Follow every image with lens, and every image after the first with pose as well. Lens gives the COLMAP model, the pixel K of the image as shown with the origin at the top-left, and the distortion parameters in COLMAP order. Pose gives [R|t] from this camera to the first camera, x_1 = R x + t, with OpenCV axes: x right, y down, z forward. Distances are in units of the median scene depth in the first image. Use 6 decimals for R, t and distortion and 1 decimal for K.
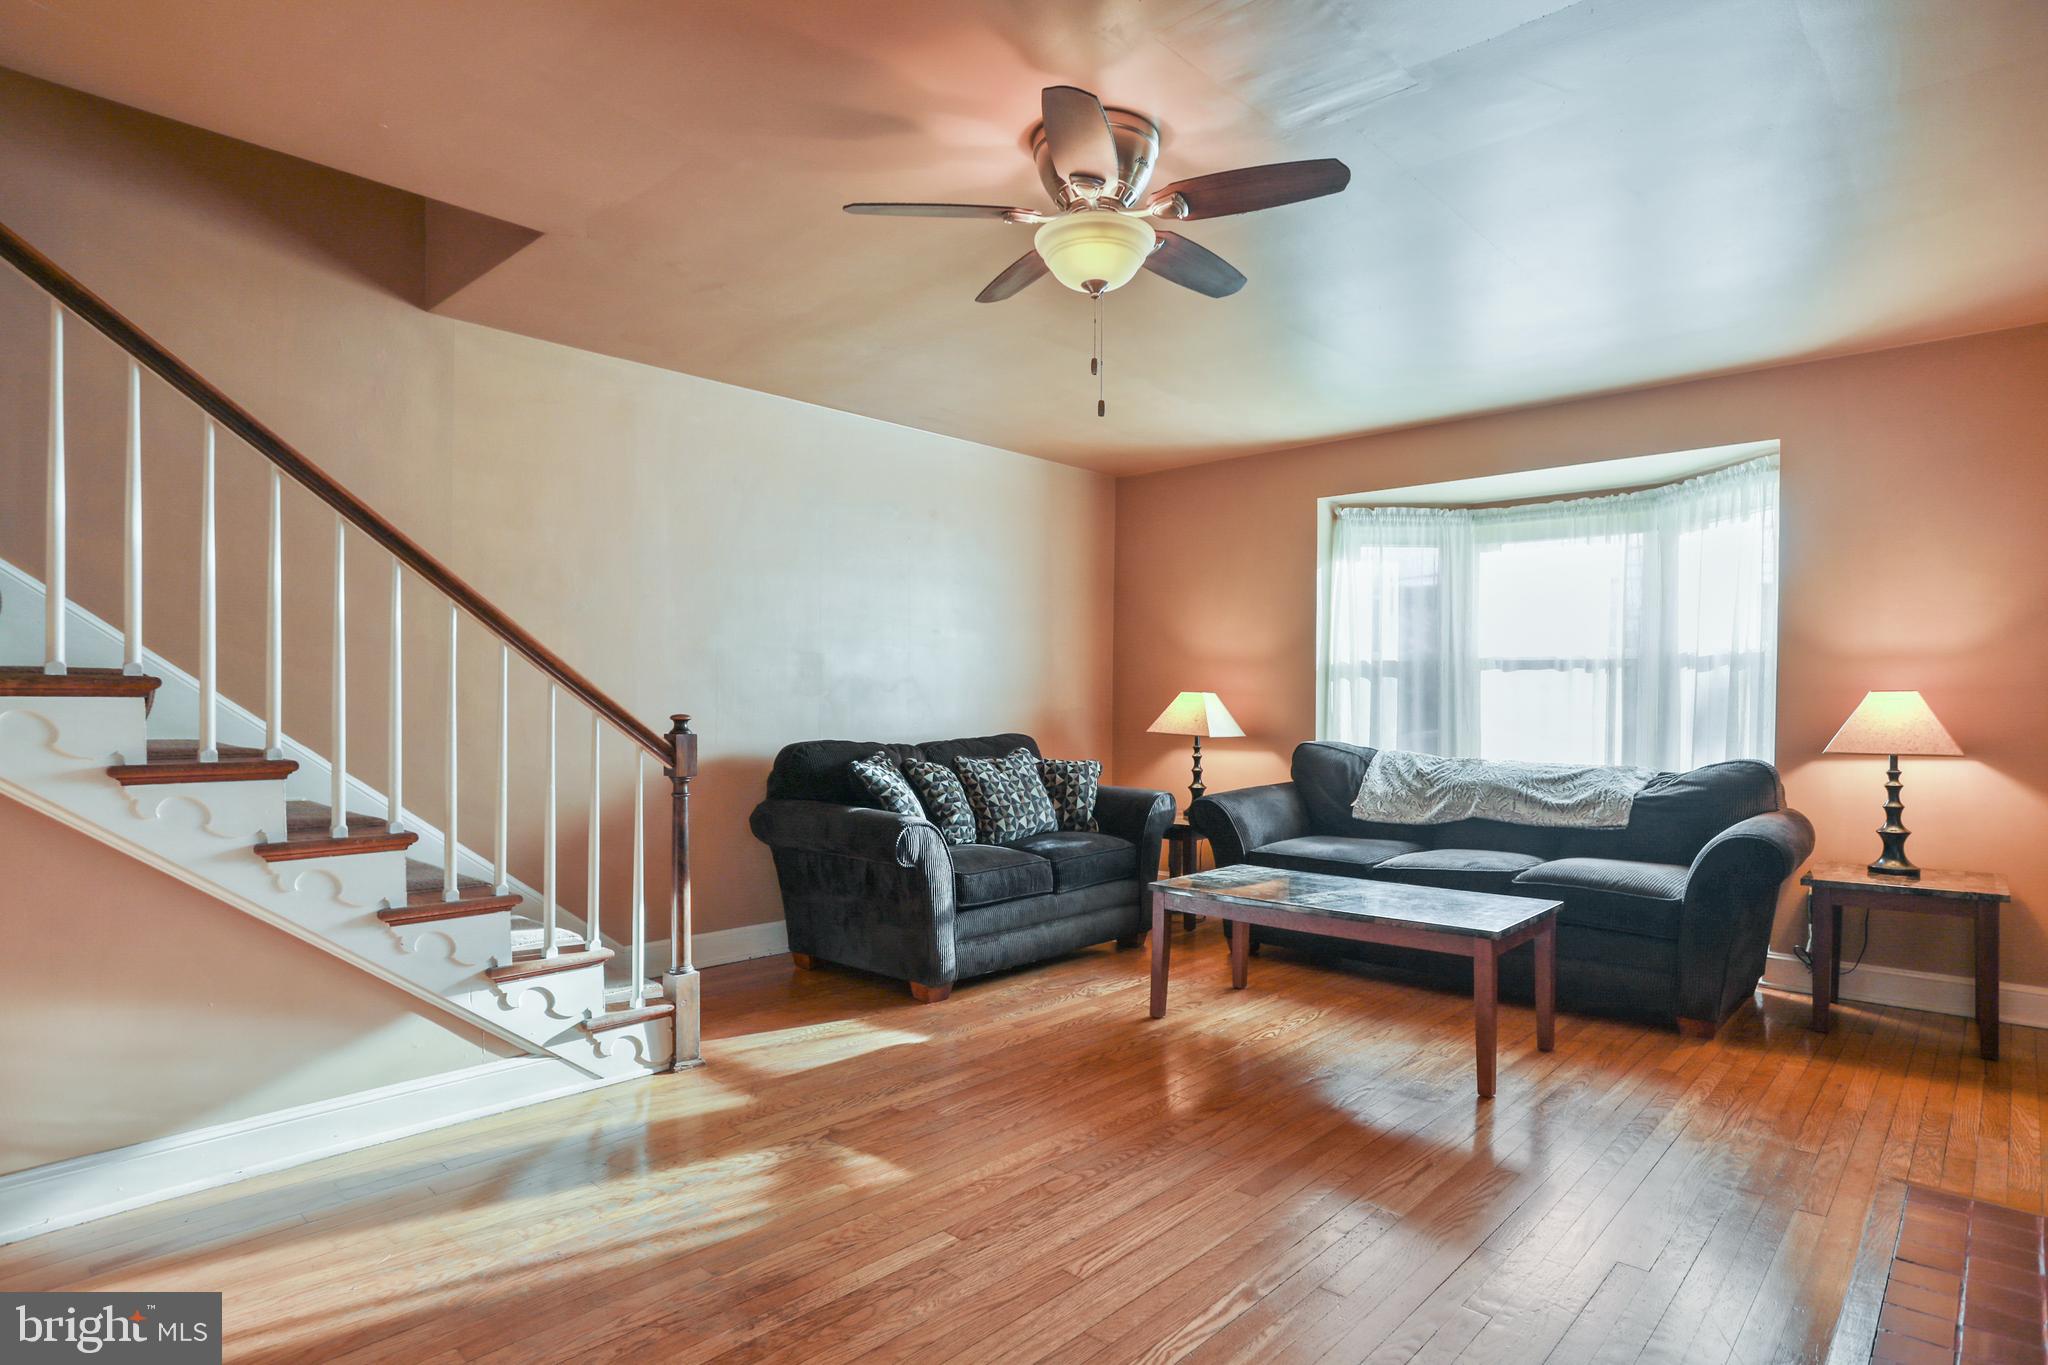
lens RADIAL K [[1103.3, 0, 1023.5], [0, 1103.3, 691.3], [0, 0, 1]] dist [-0.000274, -0.000061]
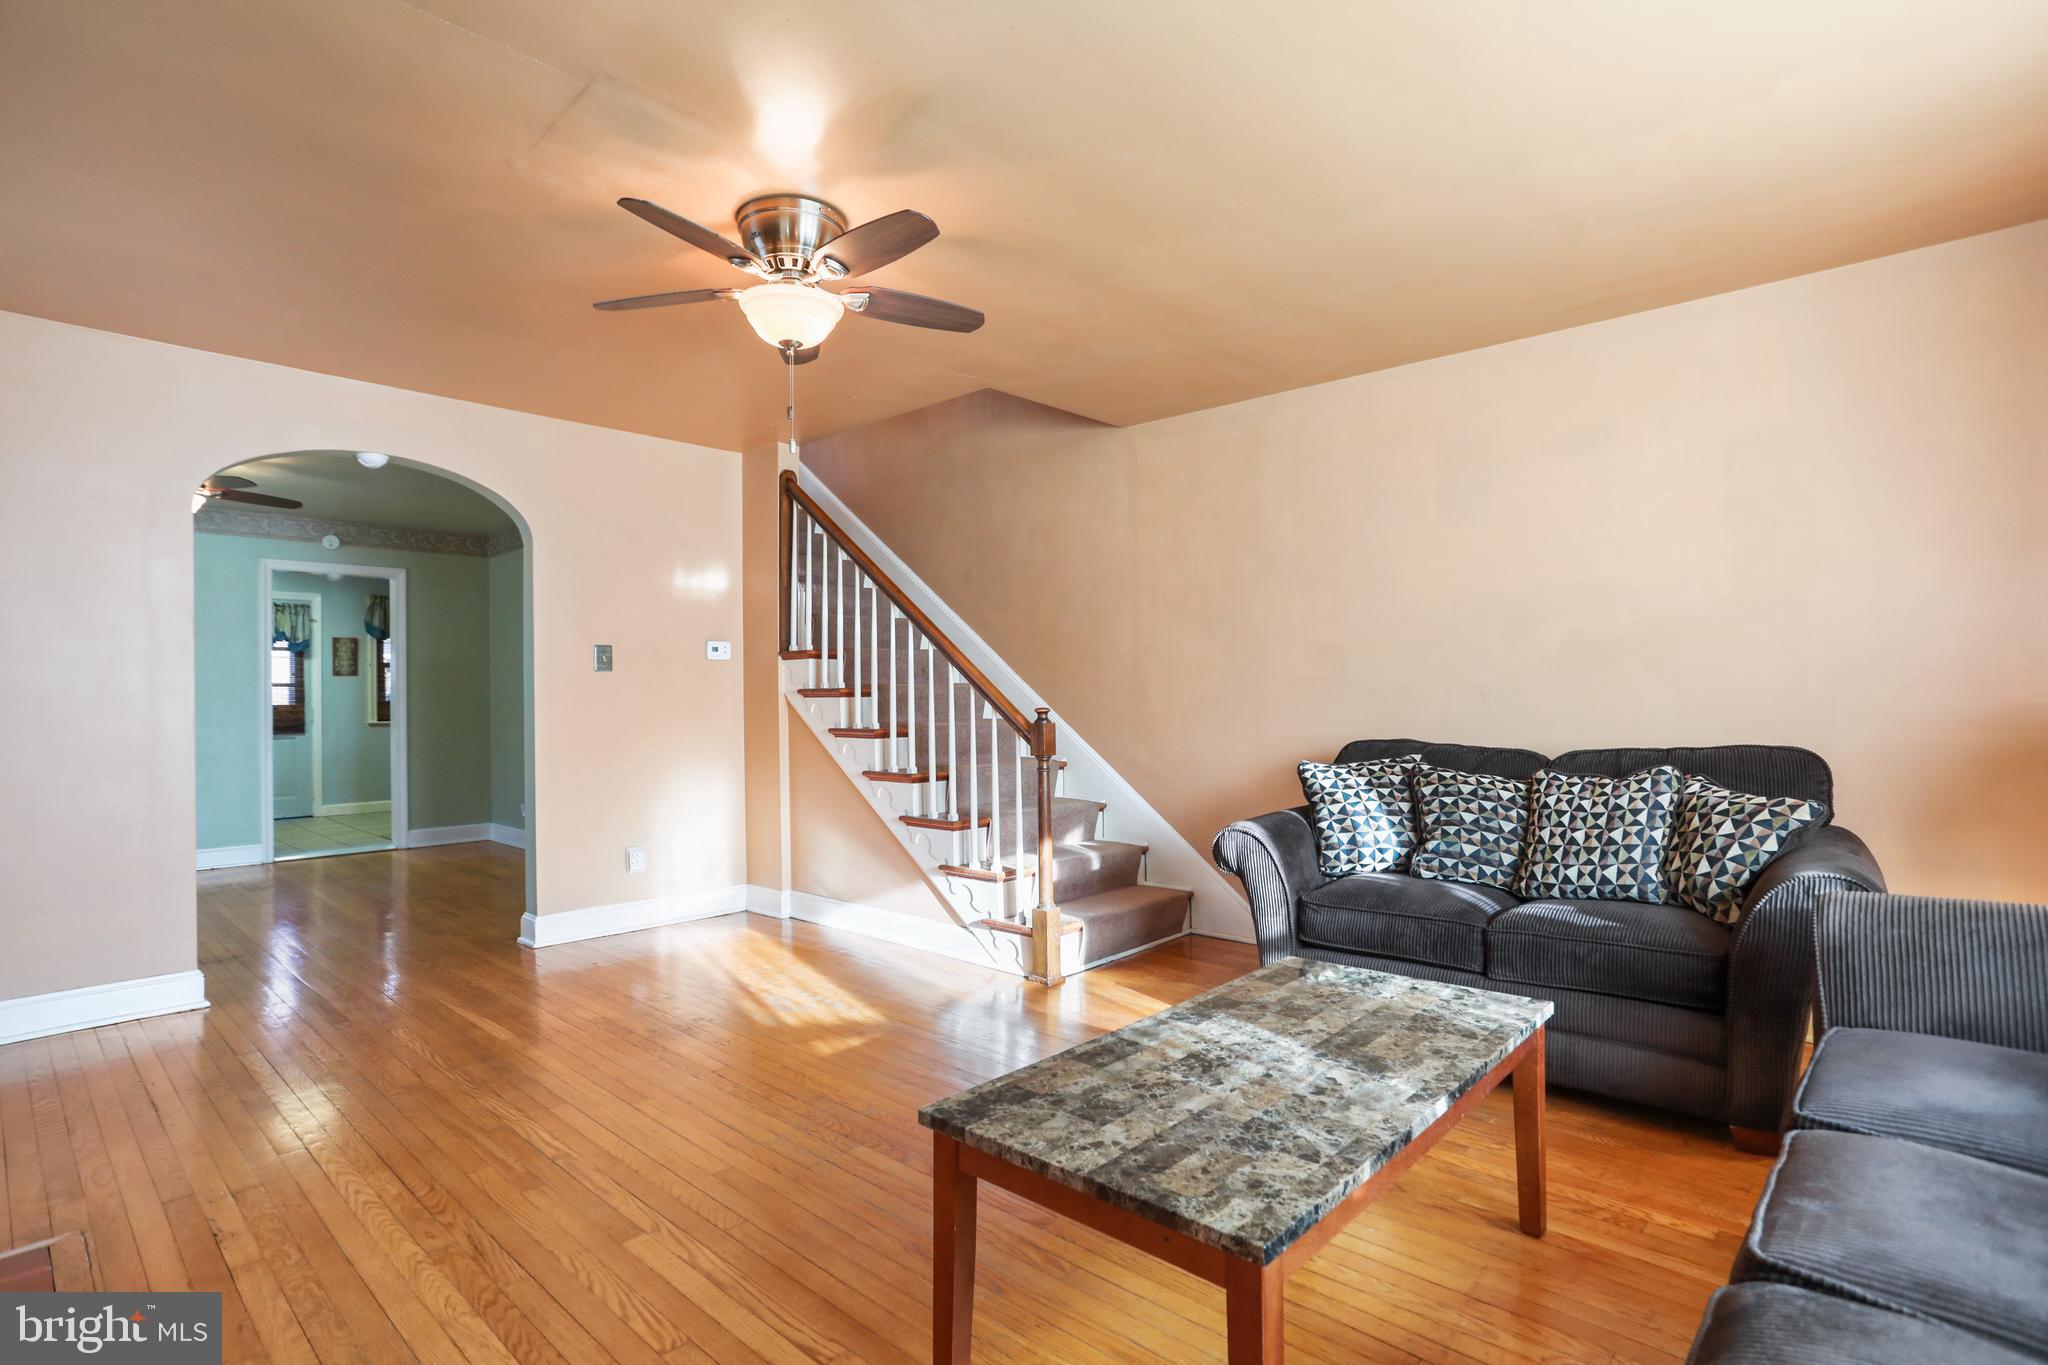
lens RADIAL K [[990.0, 0, 1019.5], [0, 990.0, 684.5], [0, 0, 1]] dist [-0.023689, 0.001406]
pose [[0.005951, -0.029607, -0.999544, 0.965737], [0.008950, 0.999523, -0.029553, 0.030911], [0.999942, -0.008770, 0.006213, 1.094437]]
